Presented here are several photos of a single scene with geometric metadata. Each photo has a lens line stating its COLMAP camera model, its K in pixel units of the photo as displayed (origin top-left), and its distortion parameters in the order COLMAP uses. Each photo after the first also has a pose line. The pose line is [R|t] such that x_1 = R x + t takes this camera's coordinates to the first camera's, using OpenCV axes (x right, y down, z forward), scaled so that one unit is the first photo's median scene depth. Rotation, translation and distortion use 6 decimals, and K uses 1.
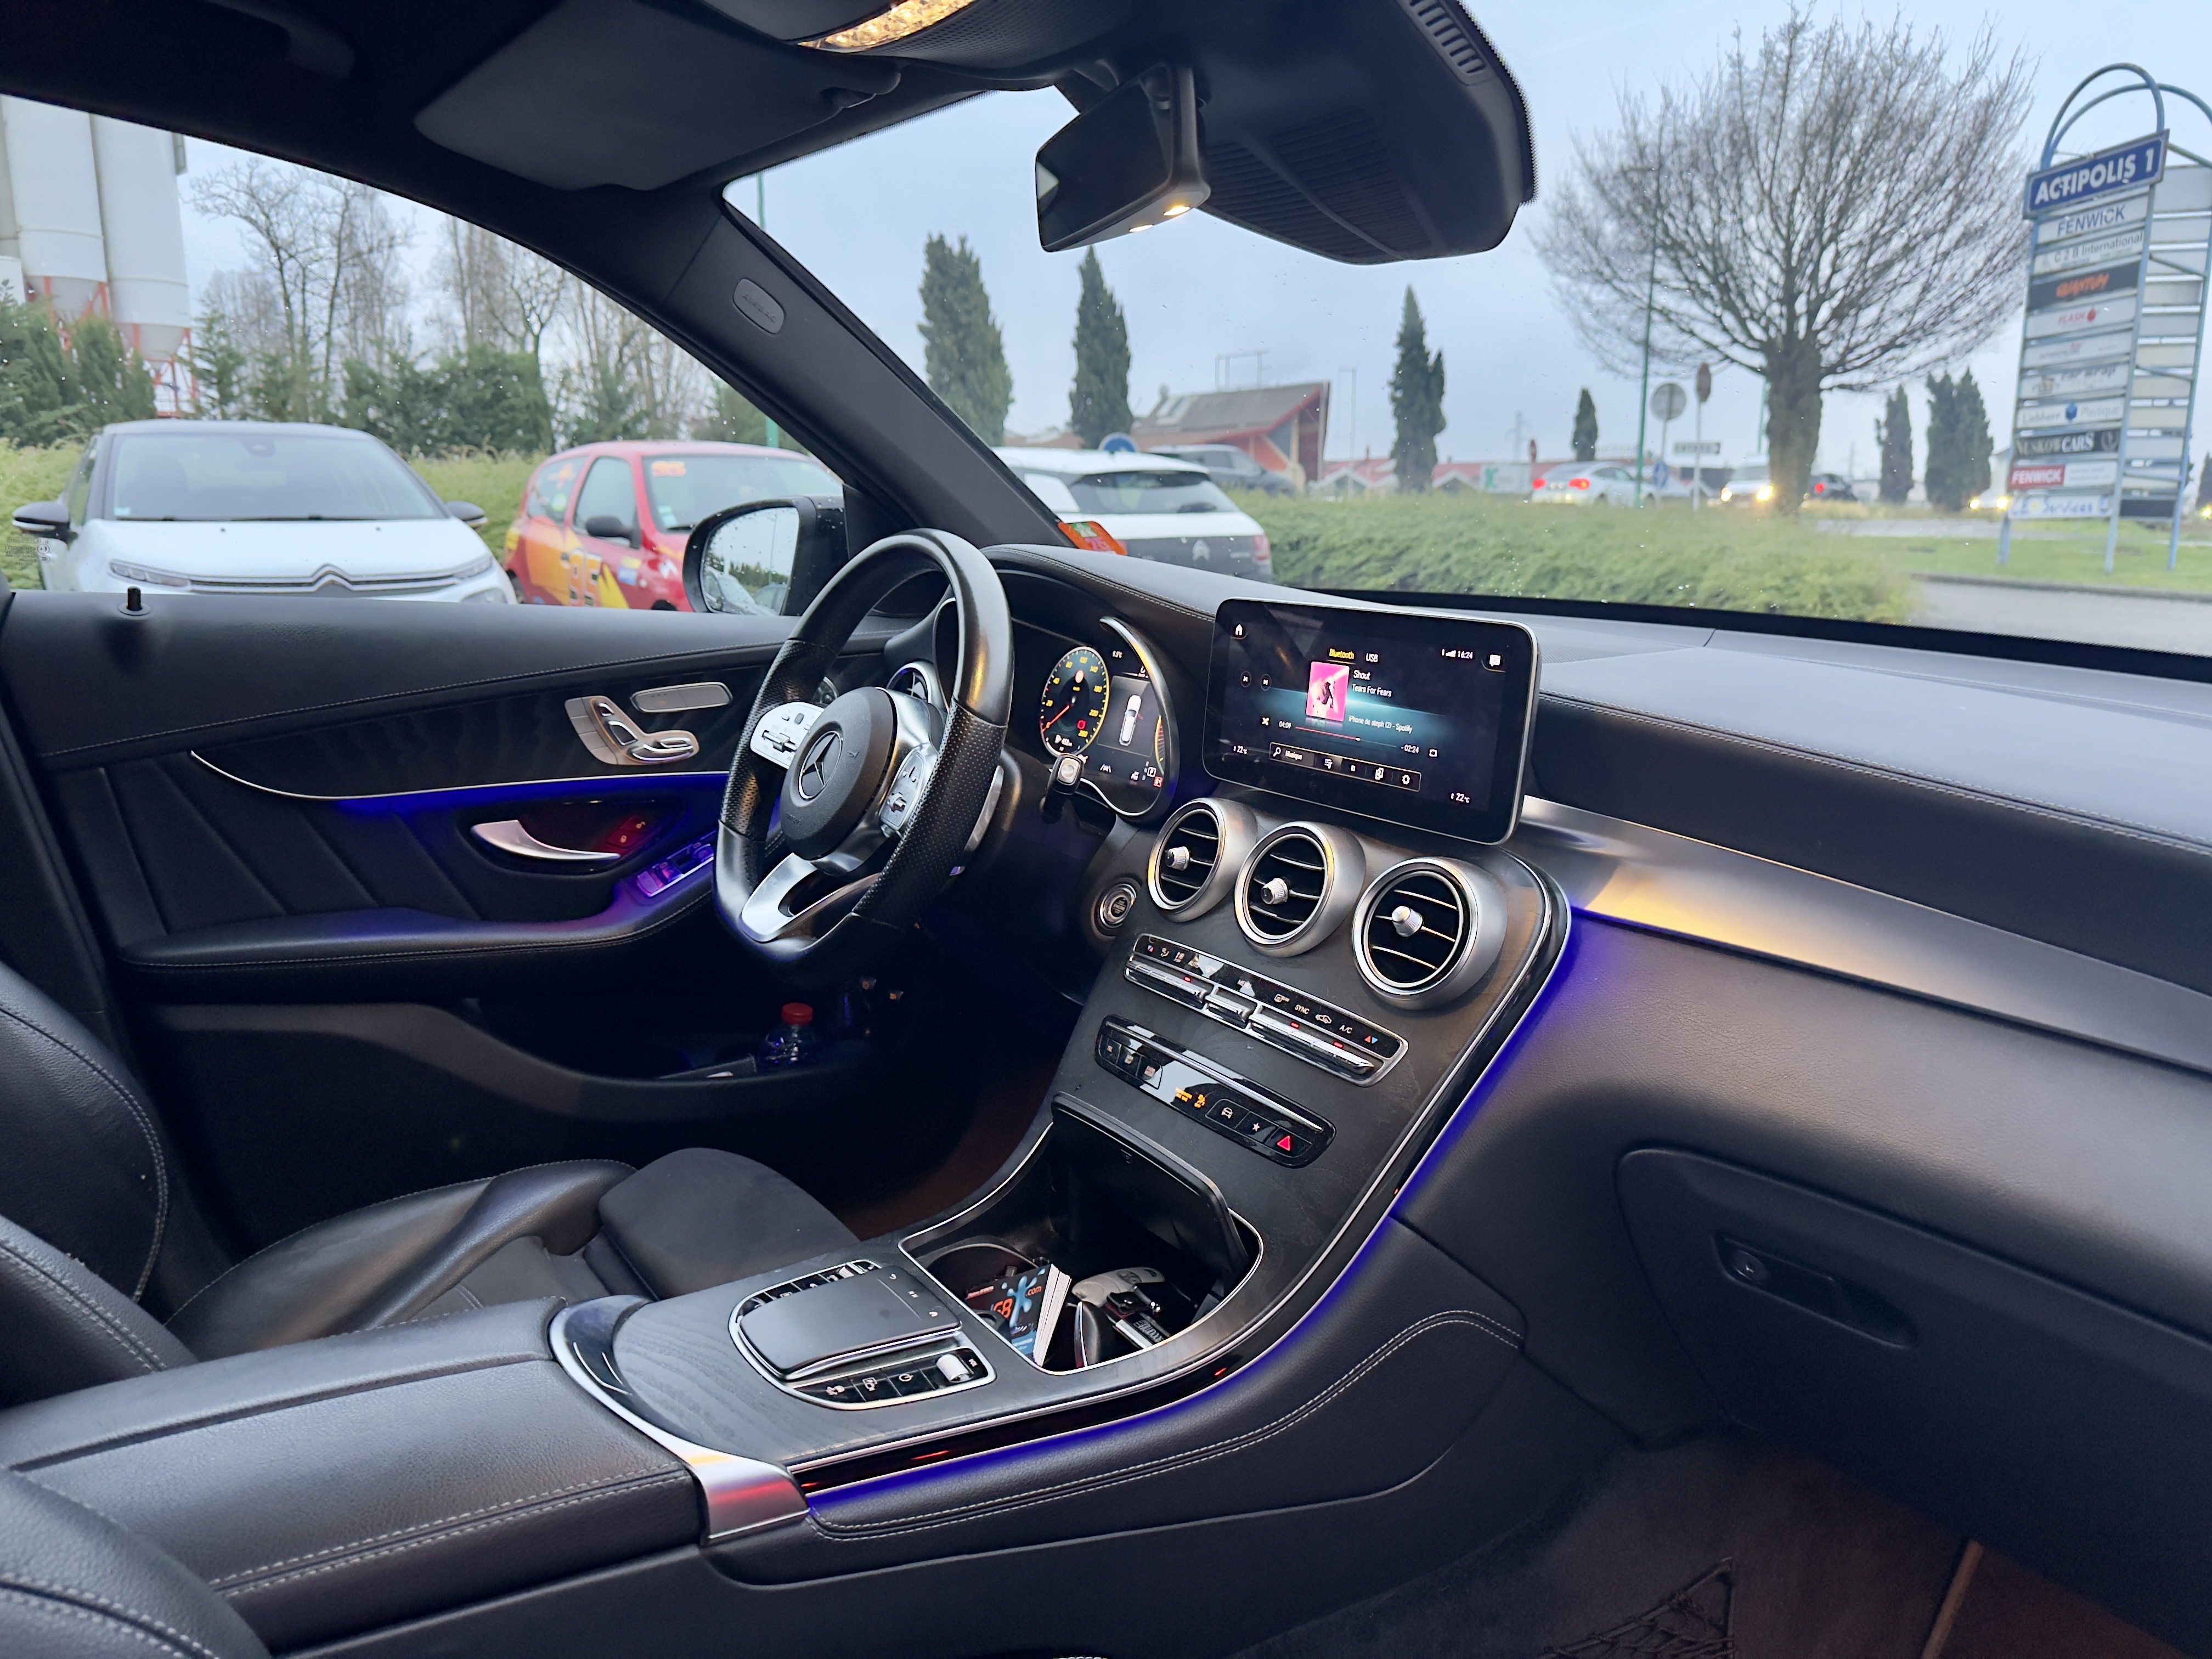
lens RADIAL K [[1559.2, 0, 1106.0], [0, 1559.2, 829.5], [0, 0, 1]] dist [0.009076, -0.024762]
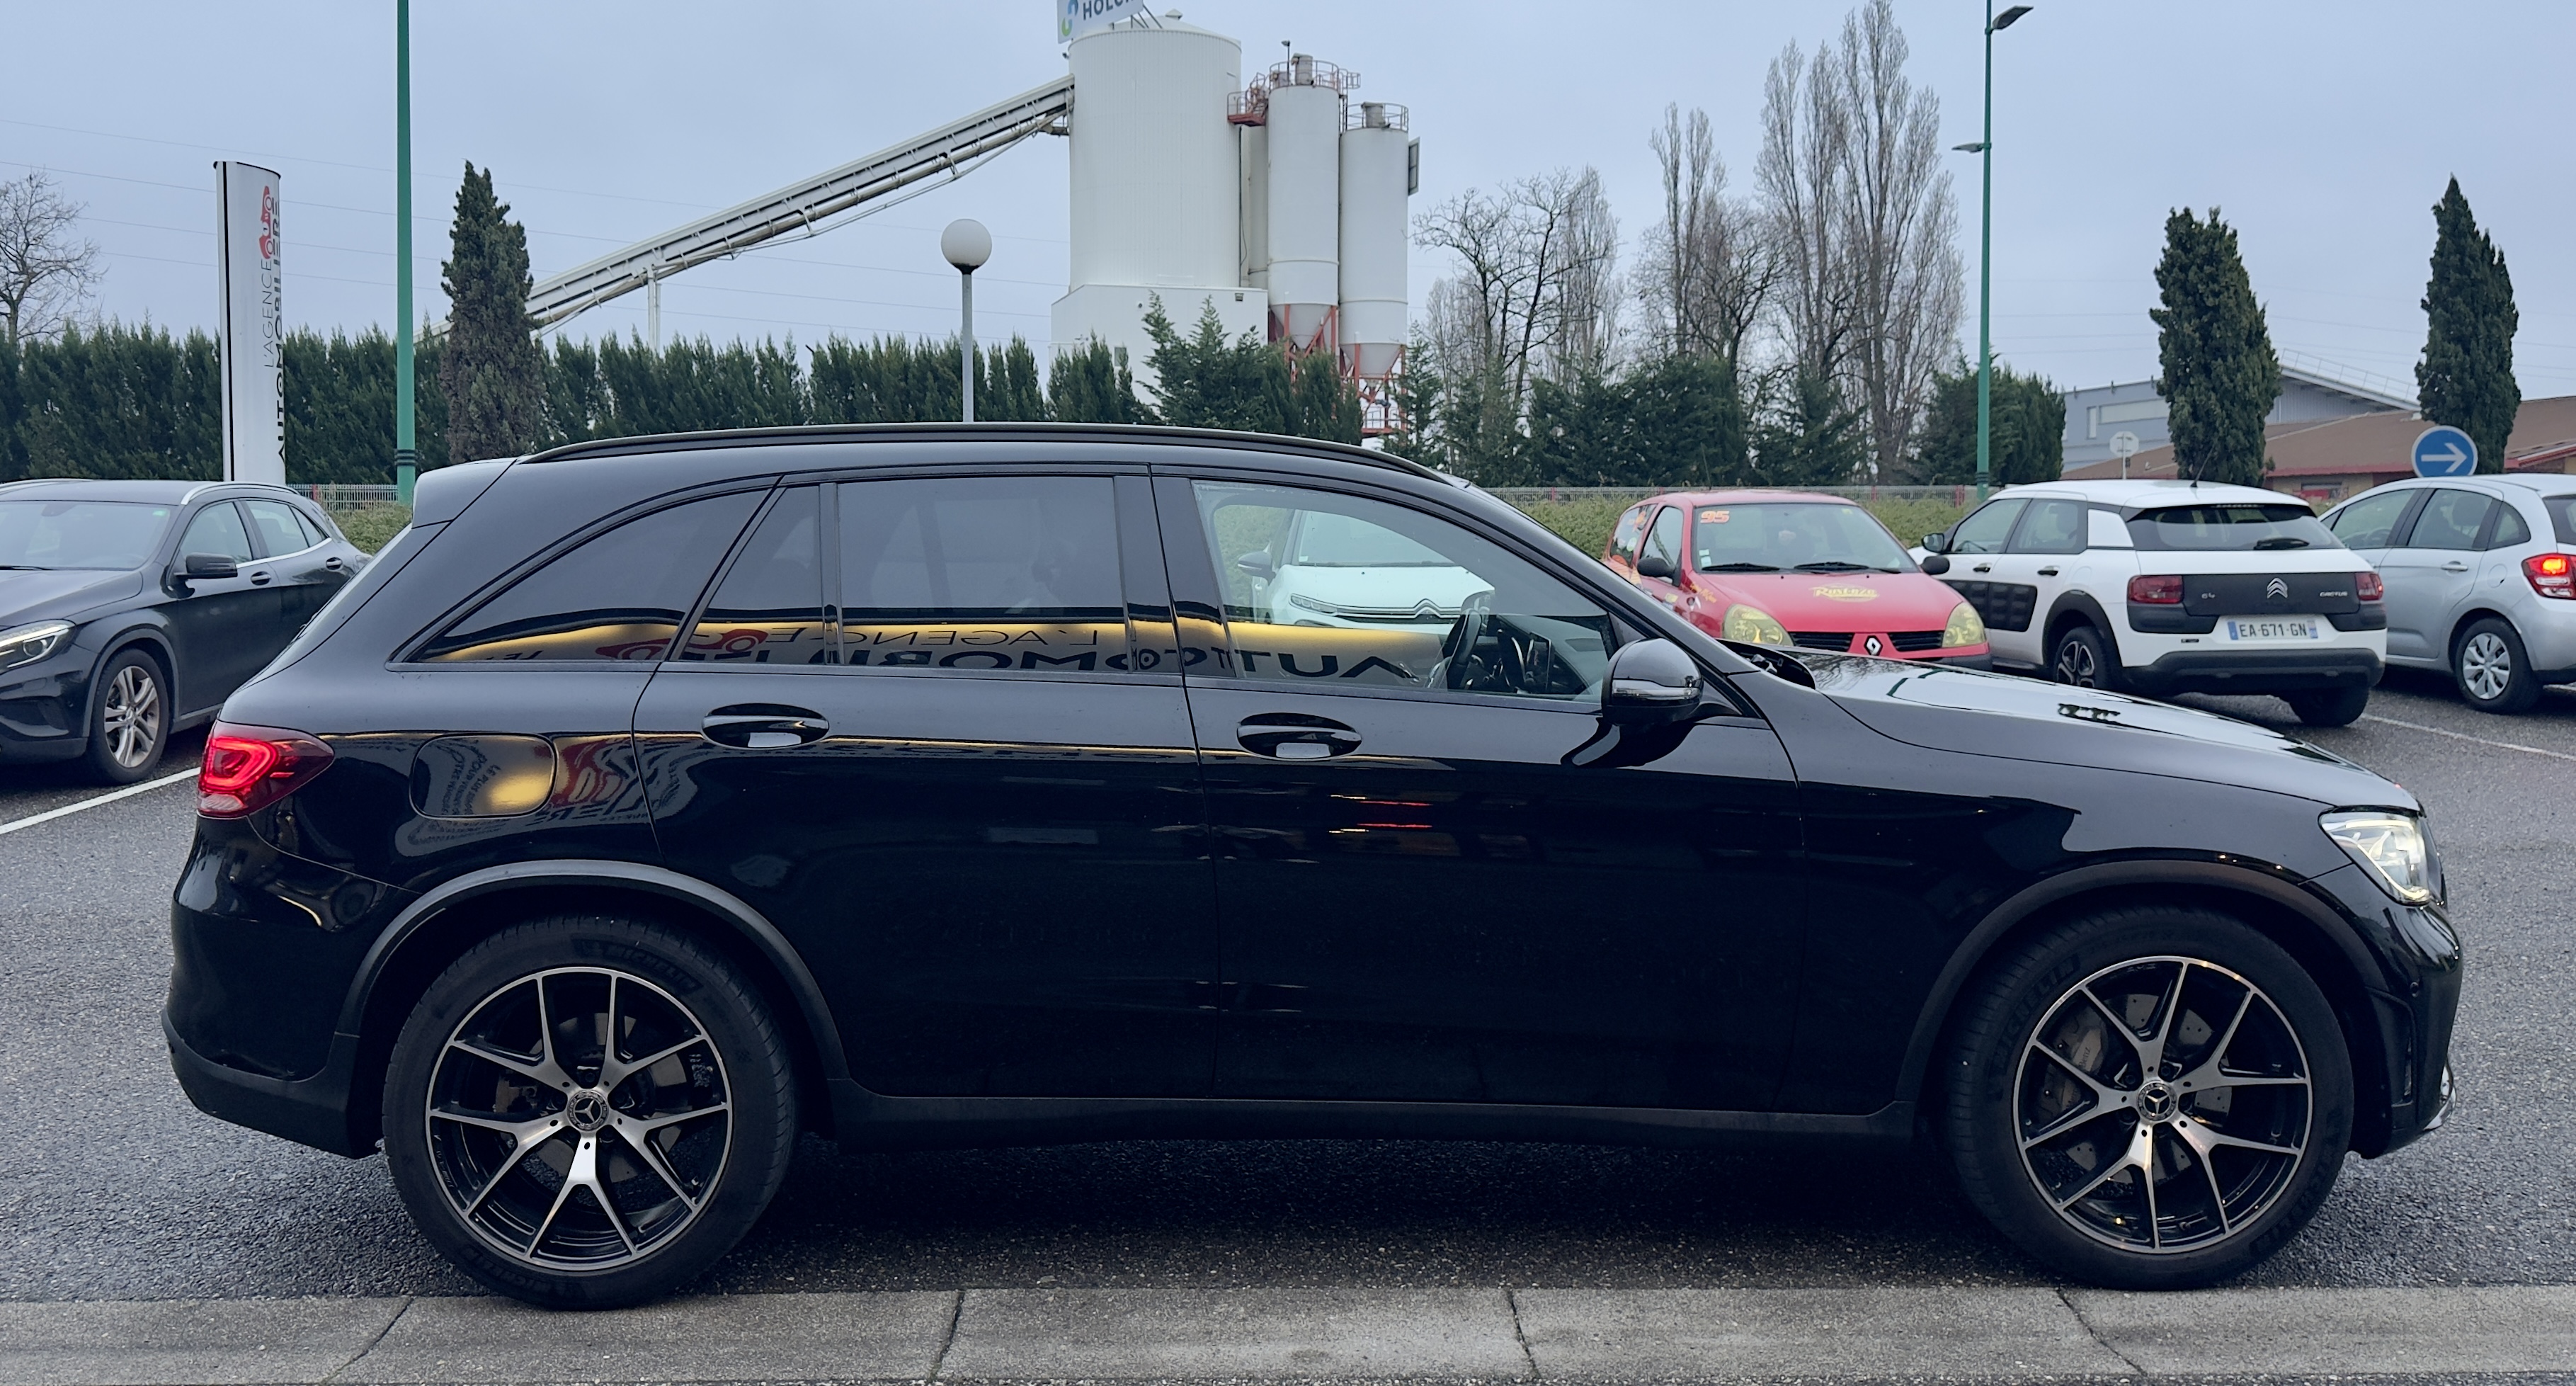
lens RADIAL K [[1958.6, 0, 1289.7], [0, 1958.6, 582.5], [0, 0, 1]] dist [-0.009933, -0.005484]
pose [[0.838601, 0.009490, -0.544663, 0.091515], [-0.101053, 0.985204, -0.138423, 0.017932], [0.535291, 0.171122, 0.827152, -0.132564]]
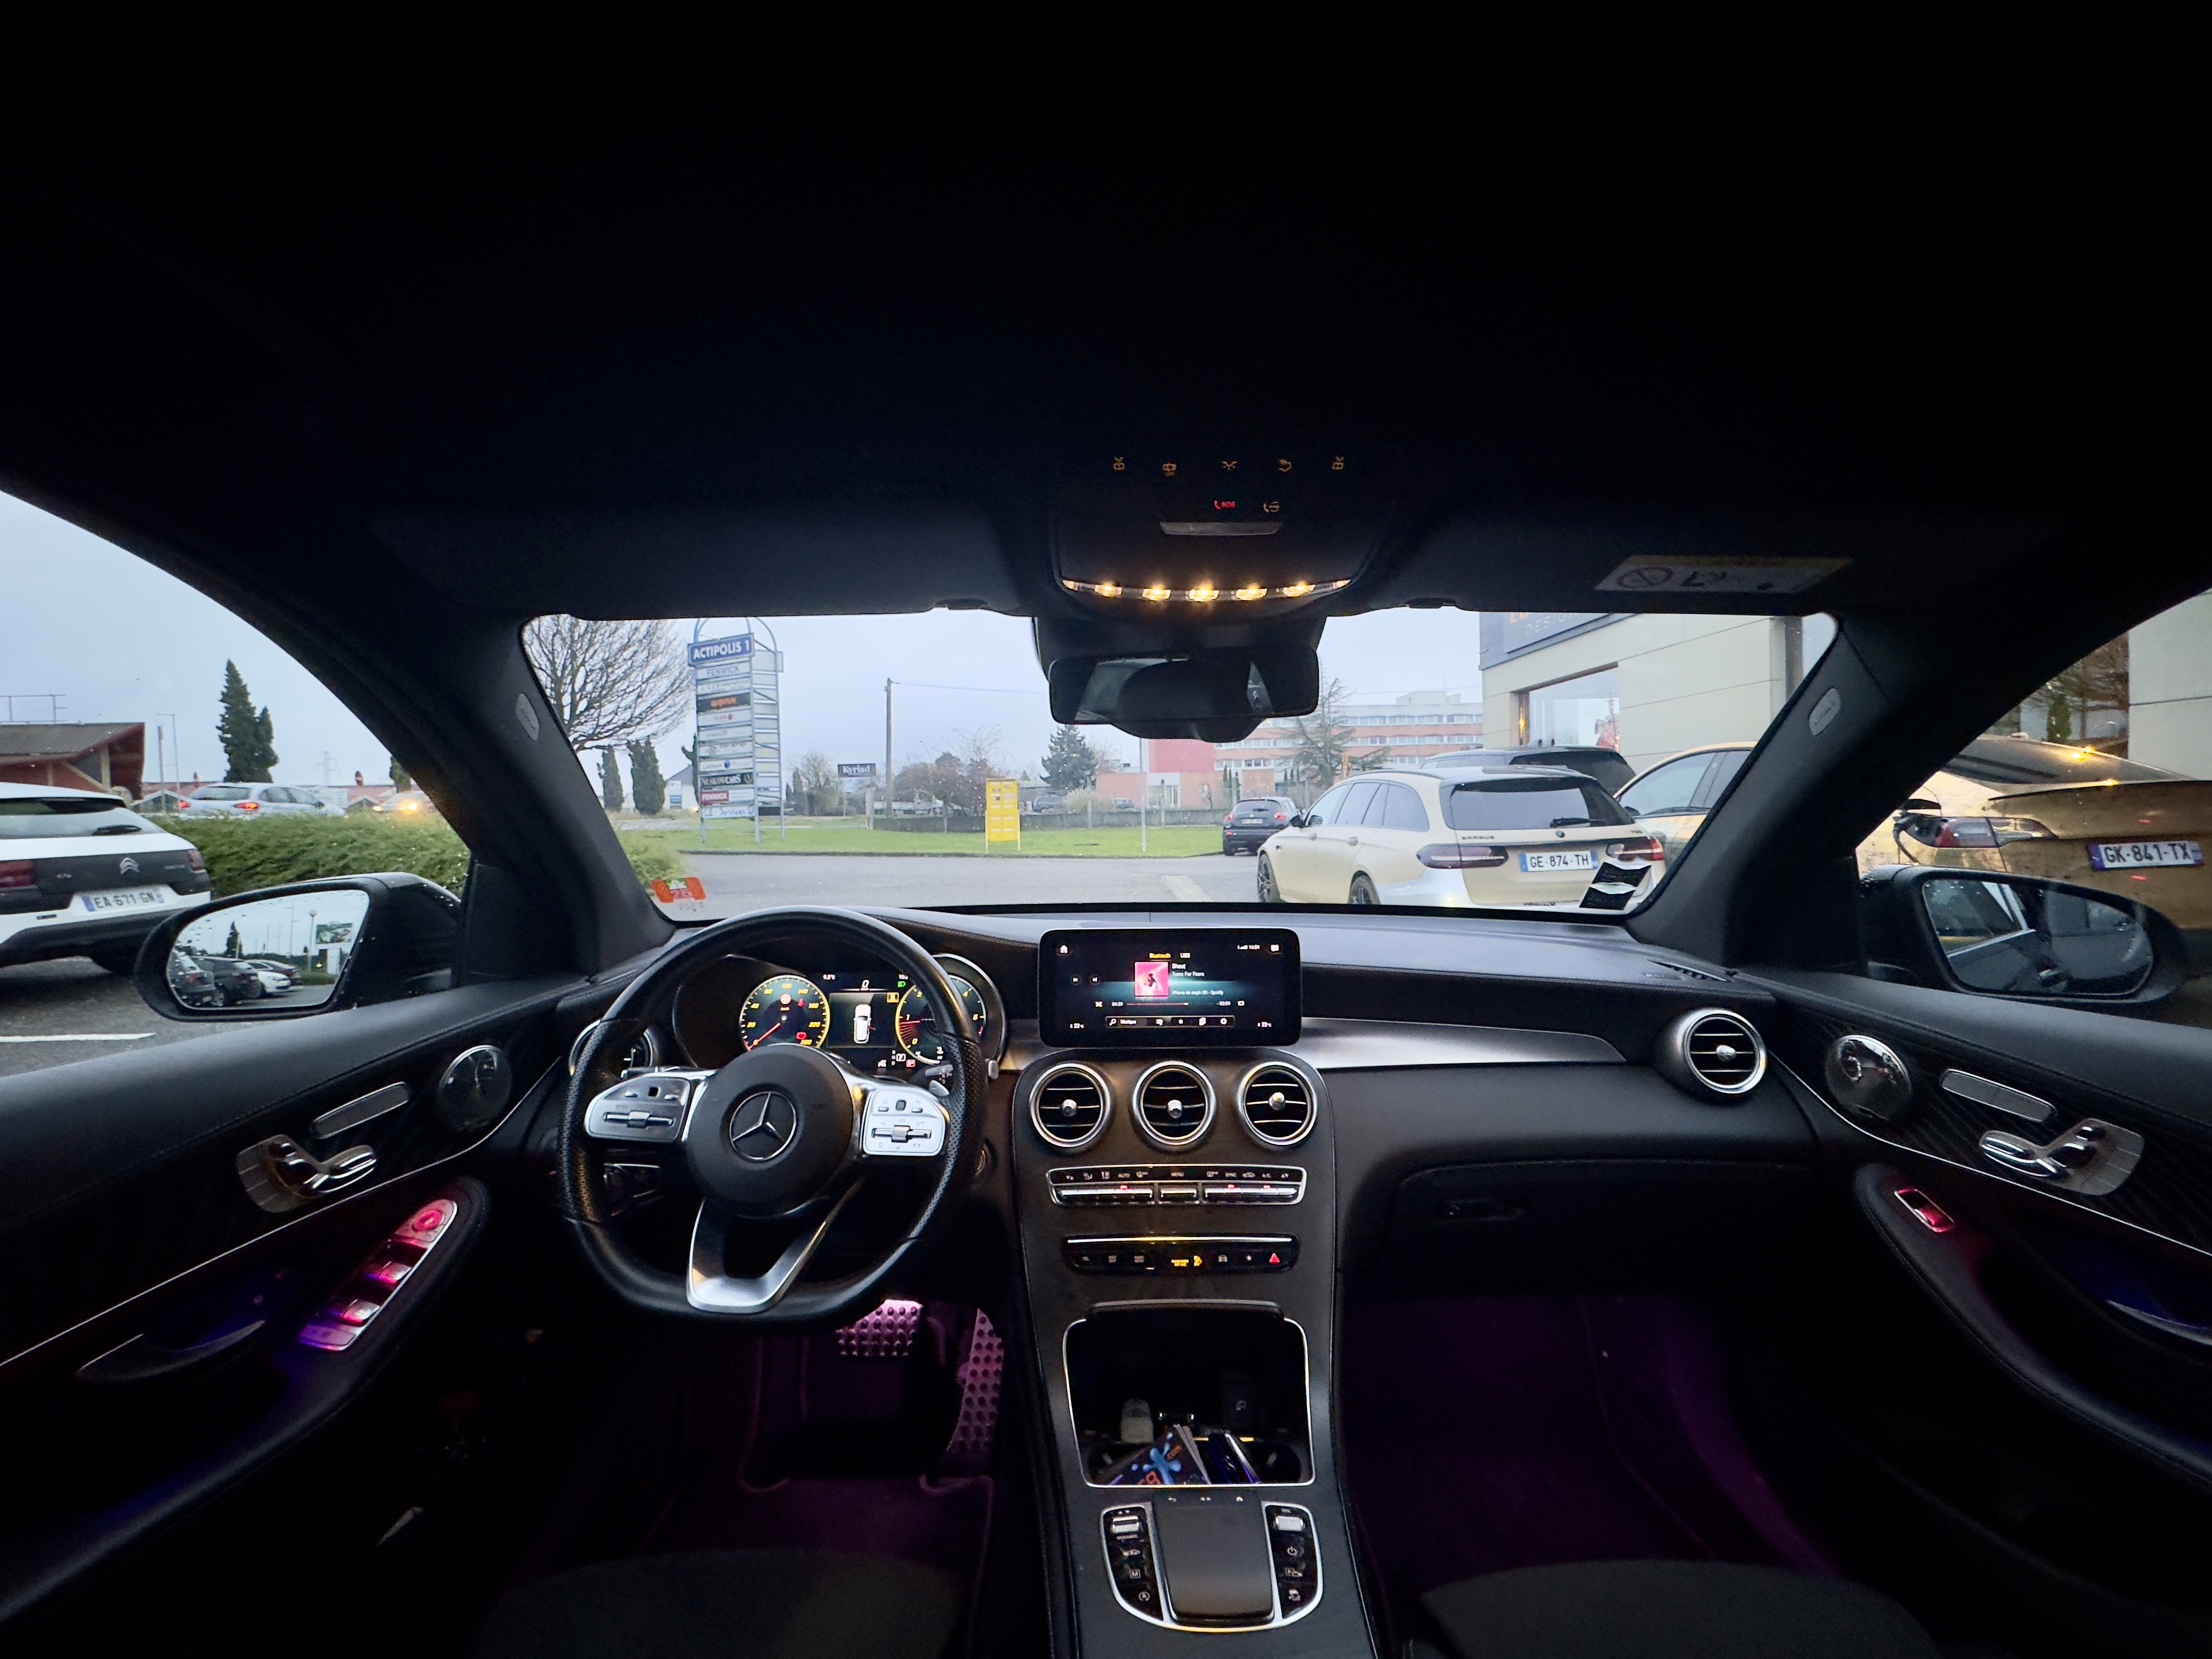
lens RADIAL K [[873.9, 0, 1106.0], [0, 873.9, 829.5], [0, 0, 1]] dist [-0.003700, 0.000061]
pose [[0.555894, -0.036356, 0.830458, -0.031770], [0.185938, 0.979168, -0.081597, -0.008652], [-0.810191, 0.199773, 0.551074, 0.024102]]
